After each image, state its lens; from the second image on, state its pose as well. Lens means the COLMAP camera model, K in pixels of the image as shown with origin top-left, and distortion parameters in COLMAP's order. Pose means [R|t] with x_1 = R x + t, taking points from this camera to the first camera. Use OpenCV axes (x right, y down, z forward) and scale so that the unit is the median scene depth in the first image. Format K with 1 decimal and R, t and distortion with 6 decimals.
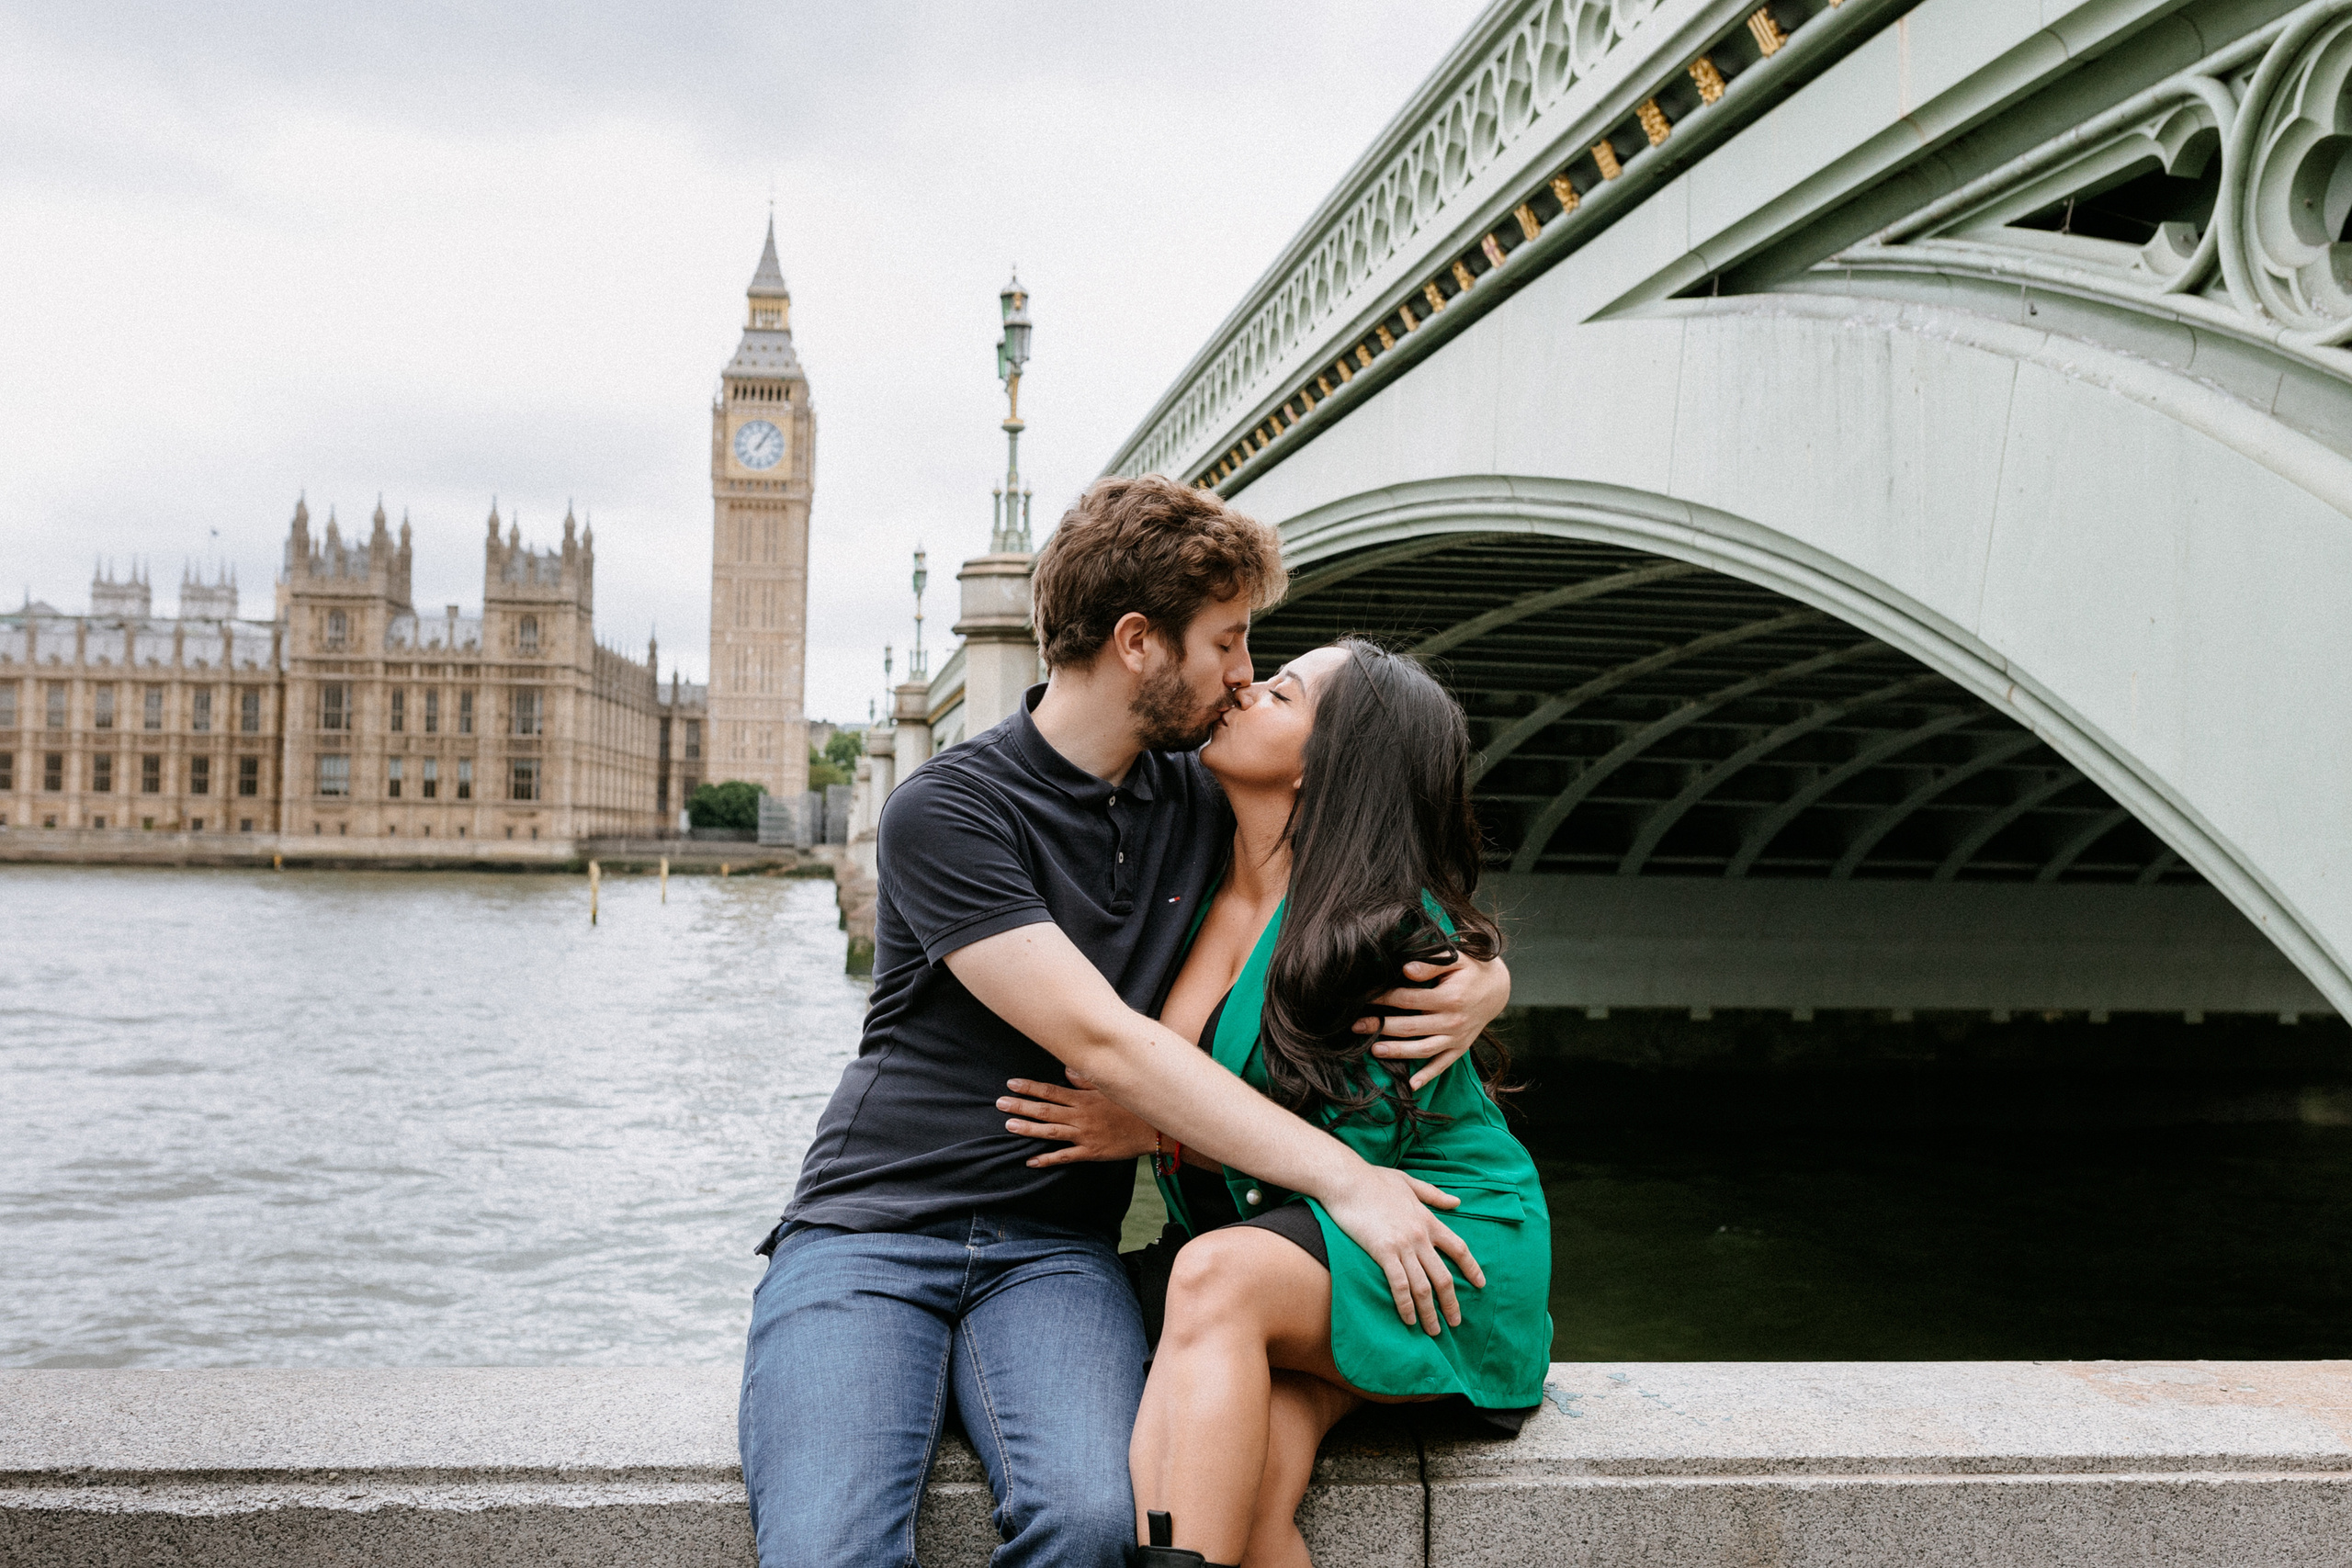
lens RADIAL K [[2236.0, 0, 1176.0], [0, 2236.0, 784.0], [0, 0, 1]] dist [0.007653, -0.006910]
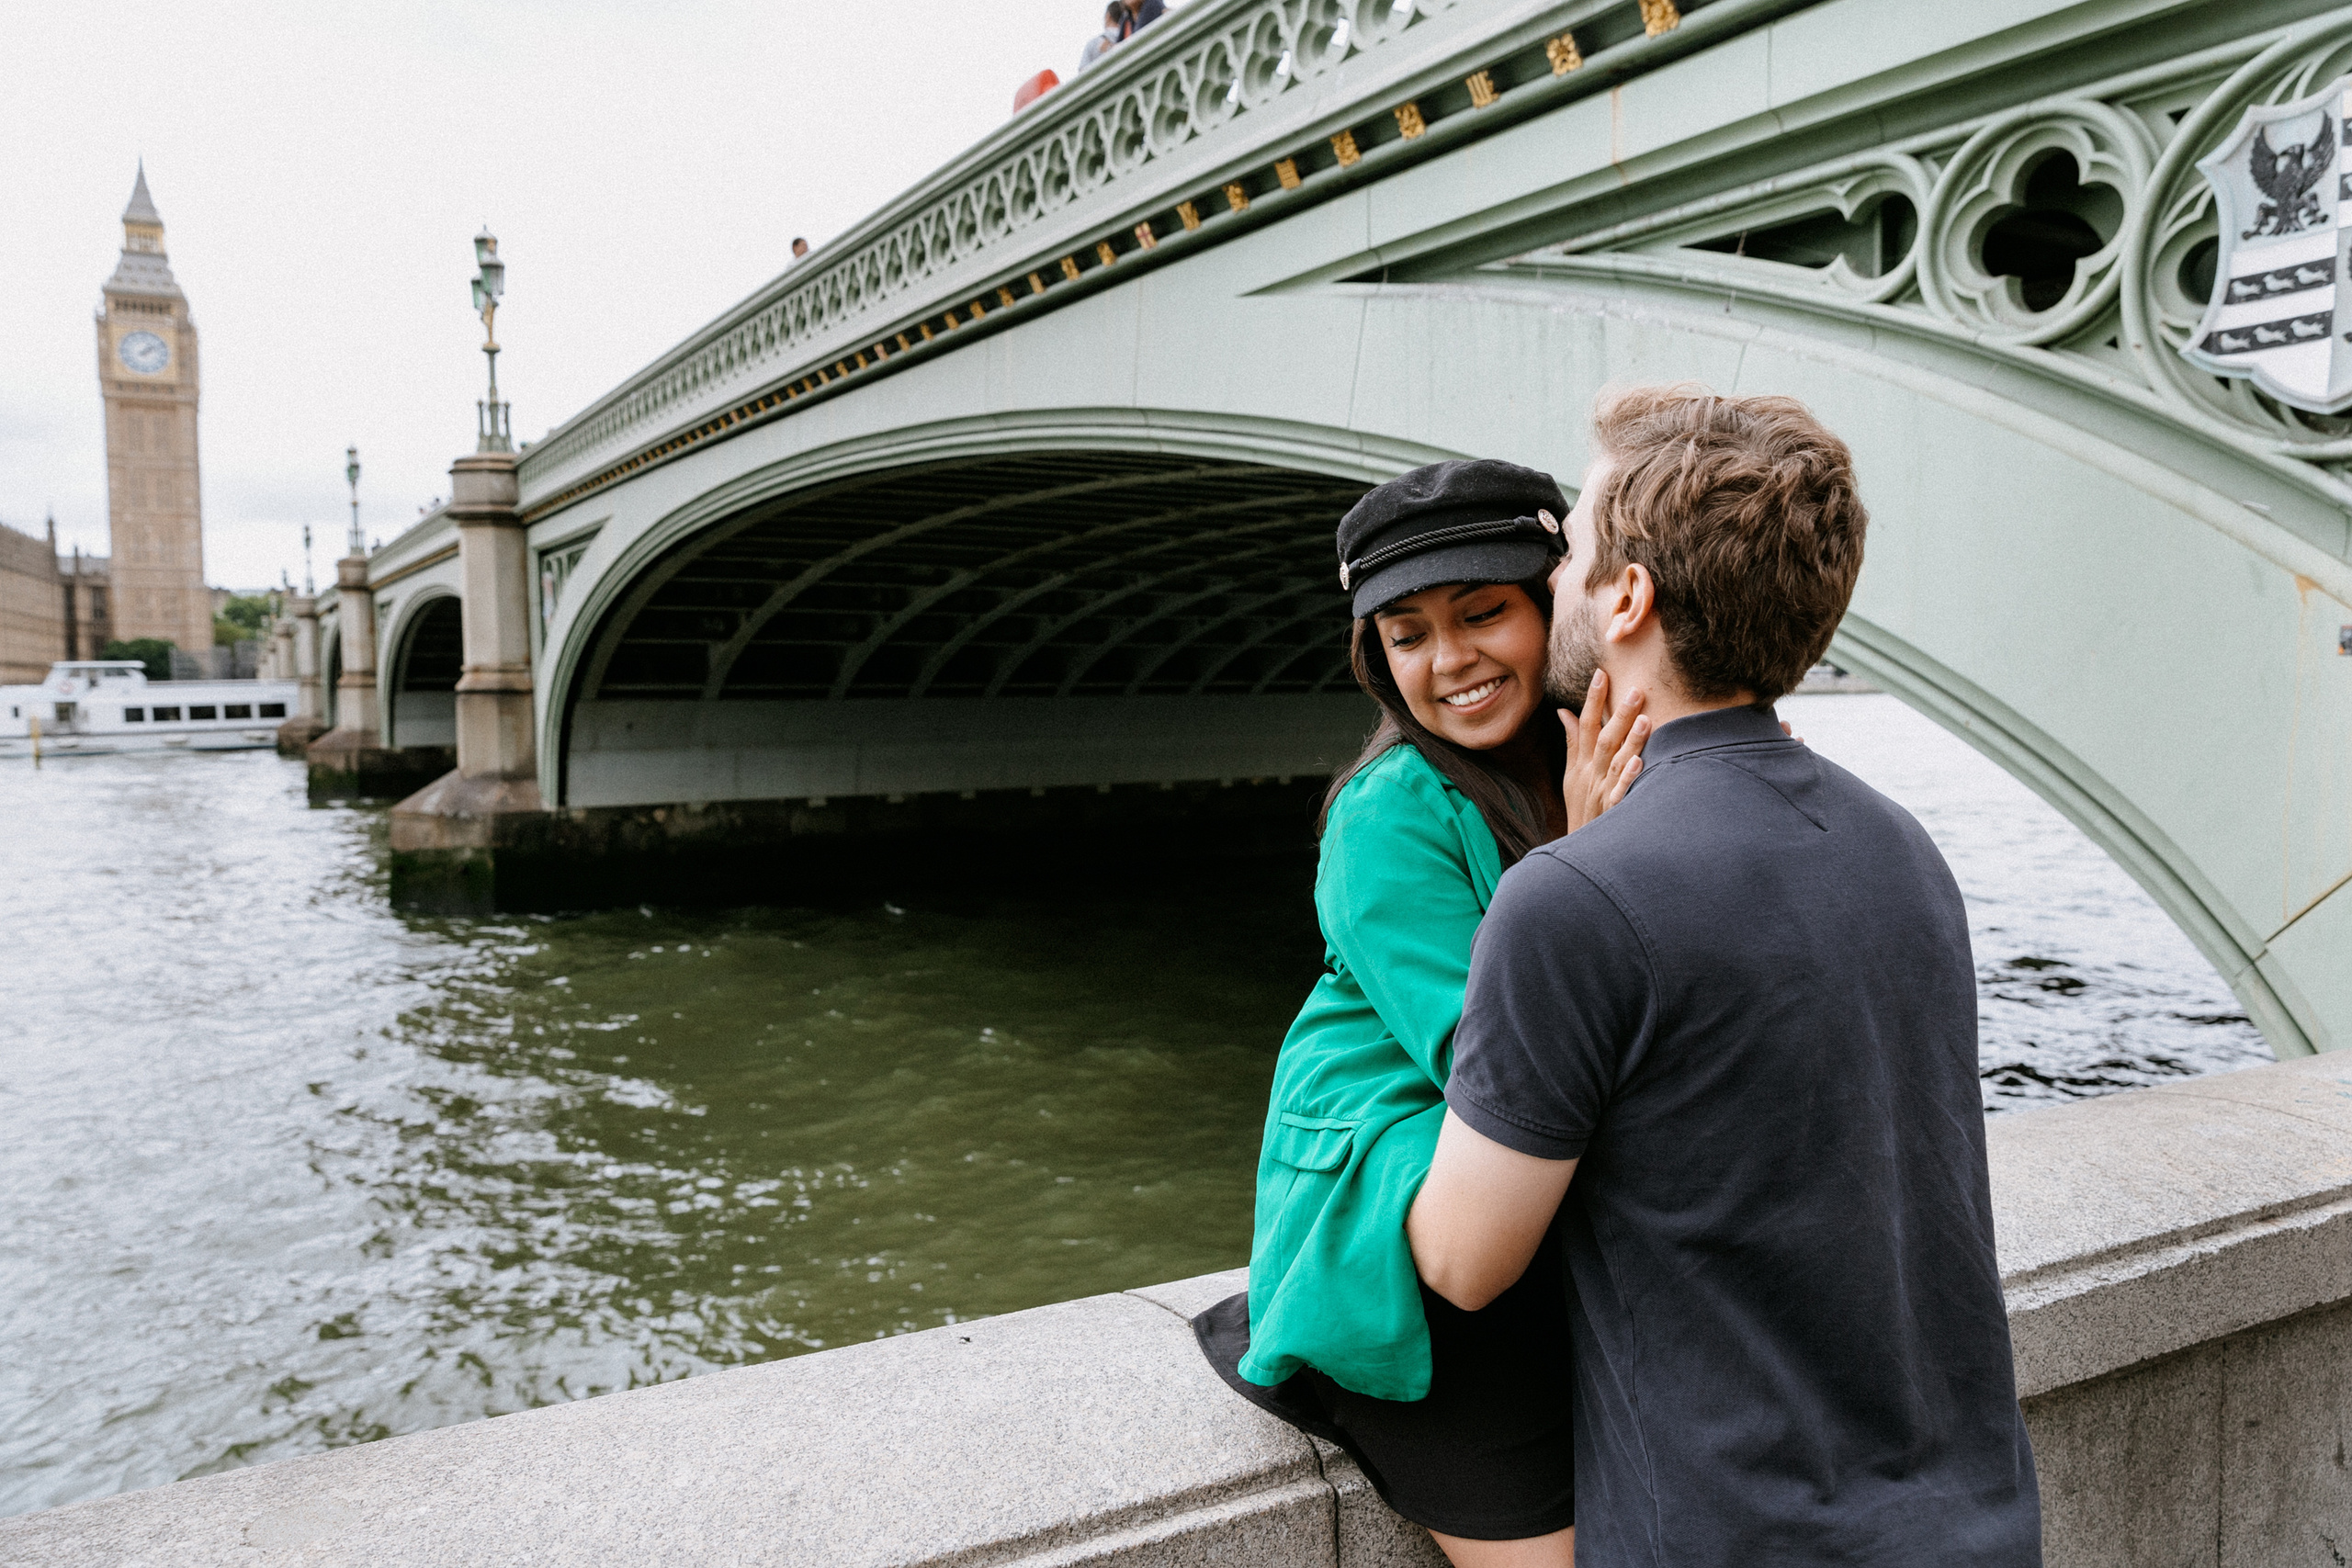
lens RADIAL K [[1583.0, 0, 1176.7], [0, 1583.0, 777.2], [0, 0, 1]] dist [0.003531, 0.005189]
pose [[0.926500, -0.048843, 0.373111, -0.006497], [0.014219, 0.995376, 0.094992, -0.000206], [-0.376025, -0.082705, 0.922911, 0.002943]]
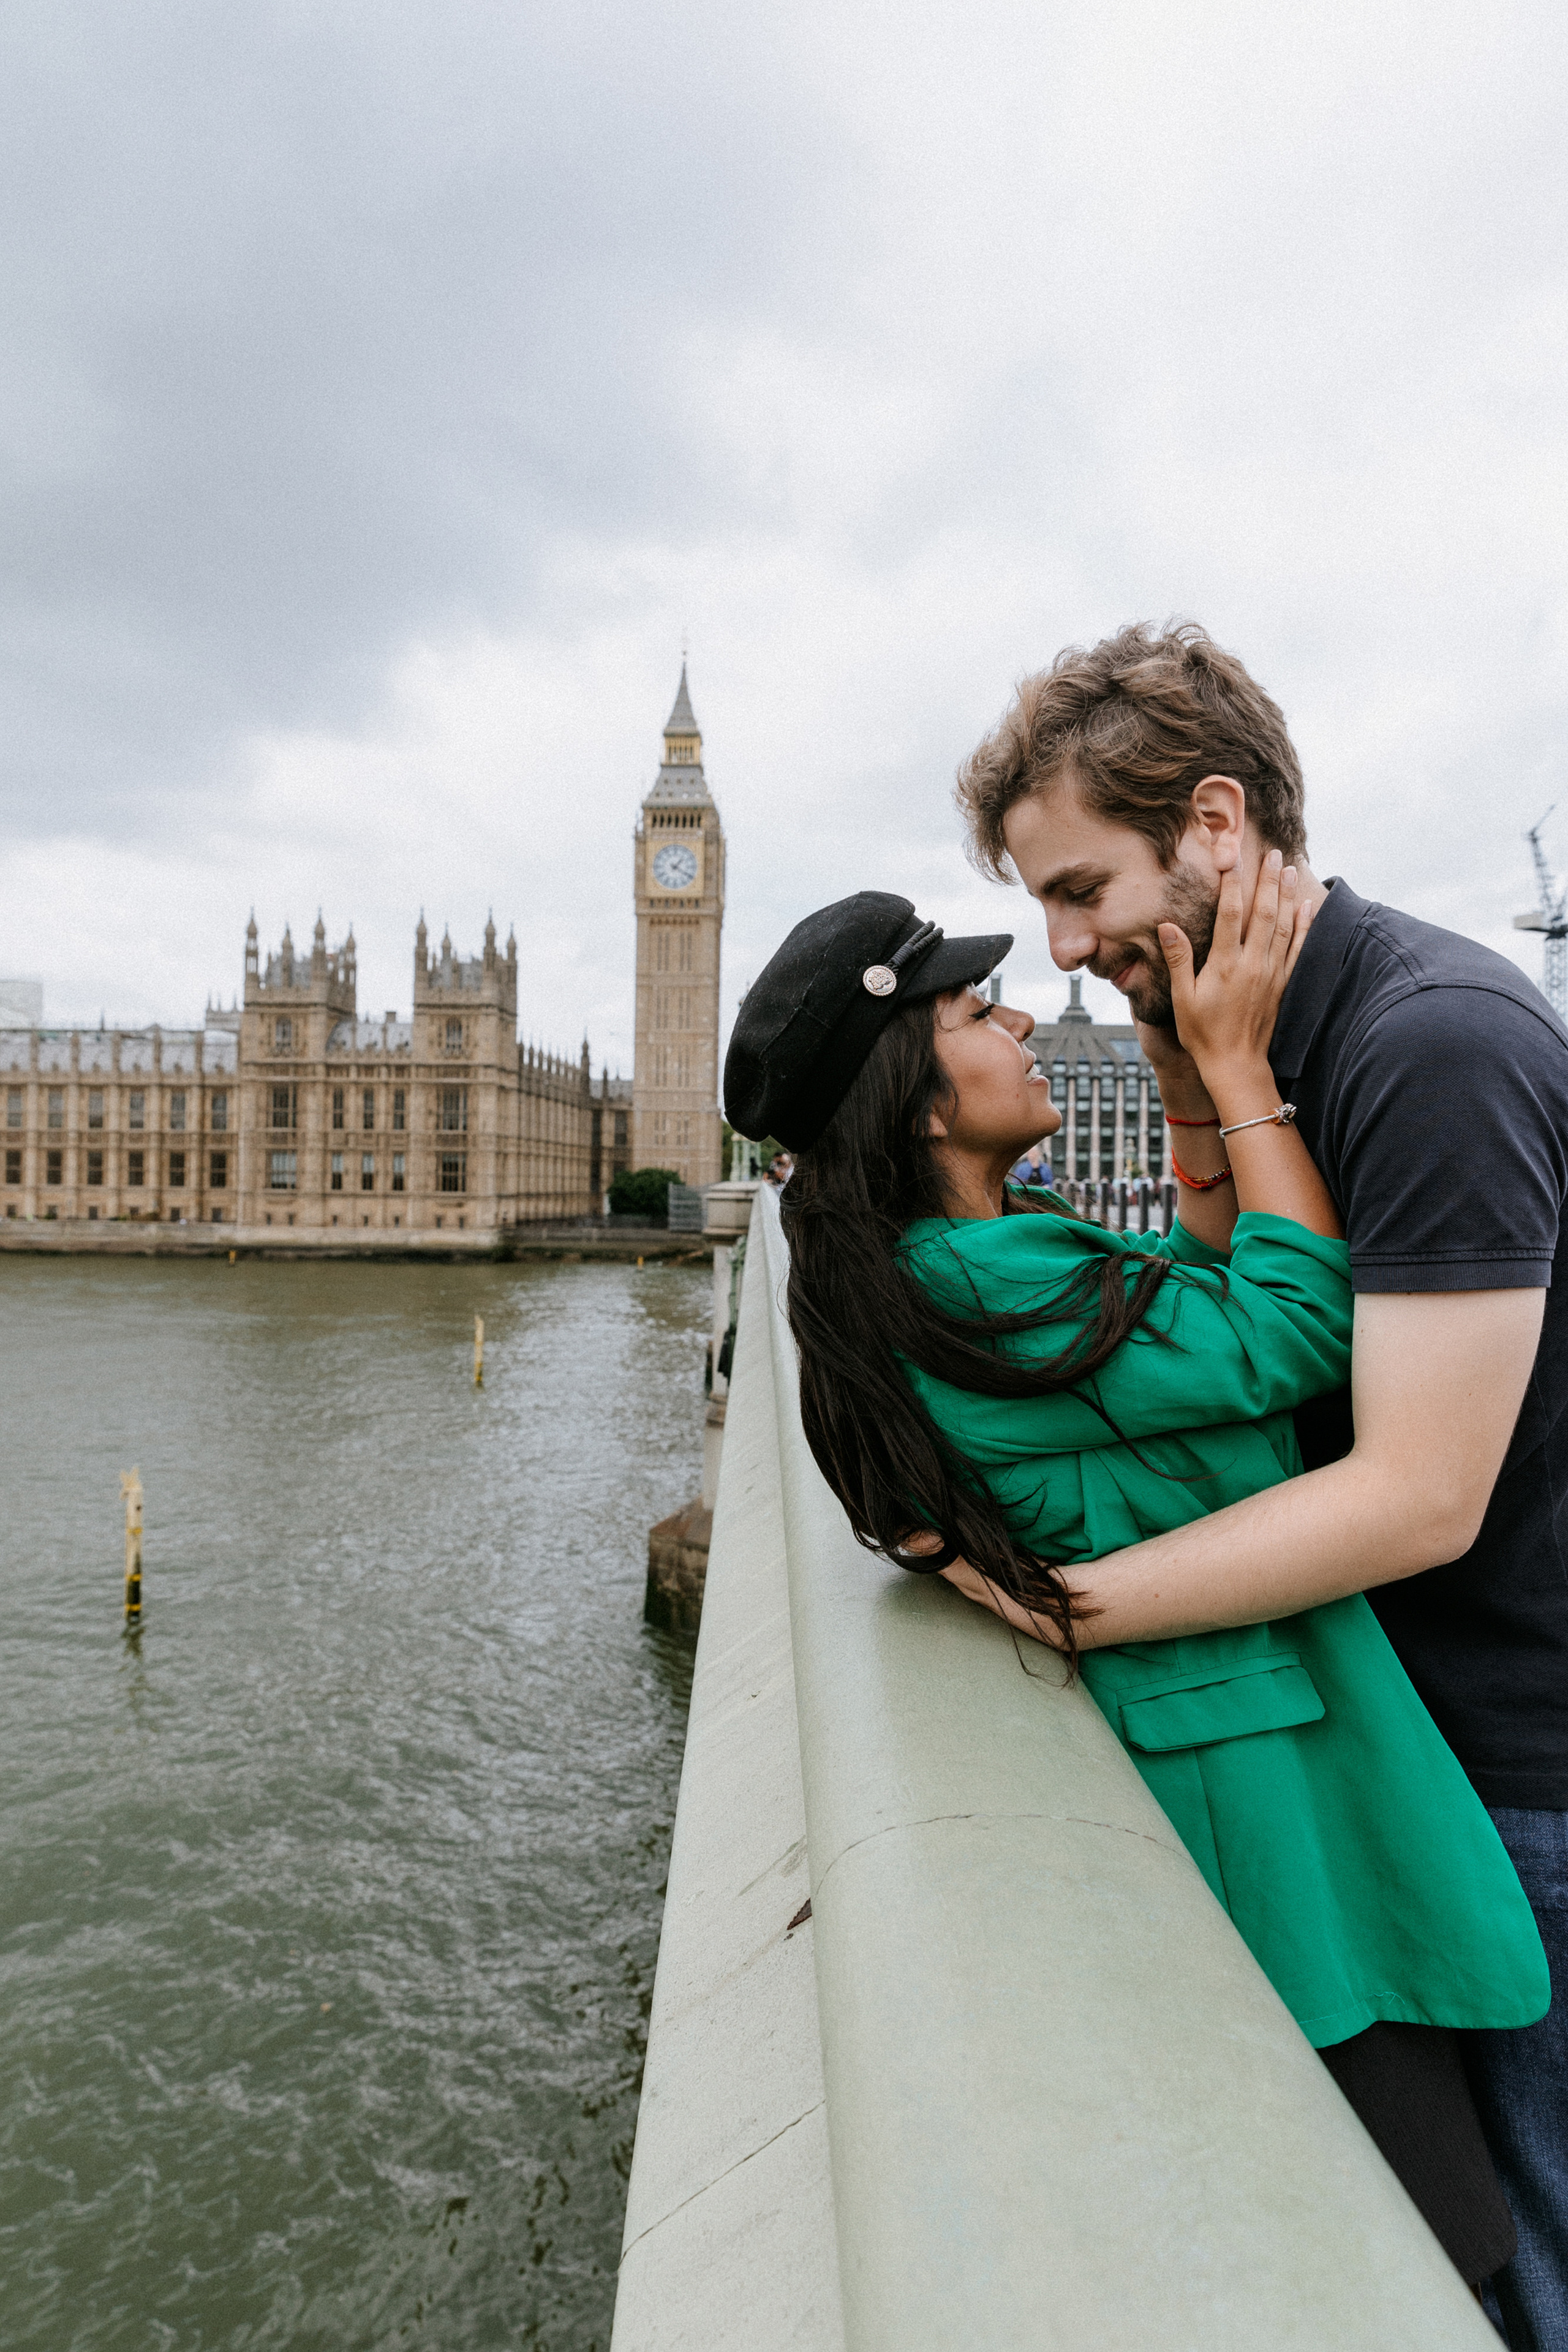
lens RADIAL K [[1583.2, 0, 761.5], [0, 1583.2, 1212.8], [0, 0, 1]] dist [0.003531, 0.005189]
pose [[0.988580, -0.002936, -0.150670, -0.030197], [0.009240, 0.999110, 0.041163, -0.012387], [0.150415, -0.042085, 0.987727, 0.271788]]
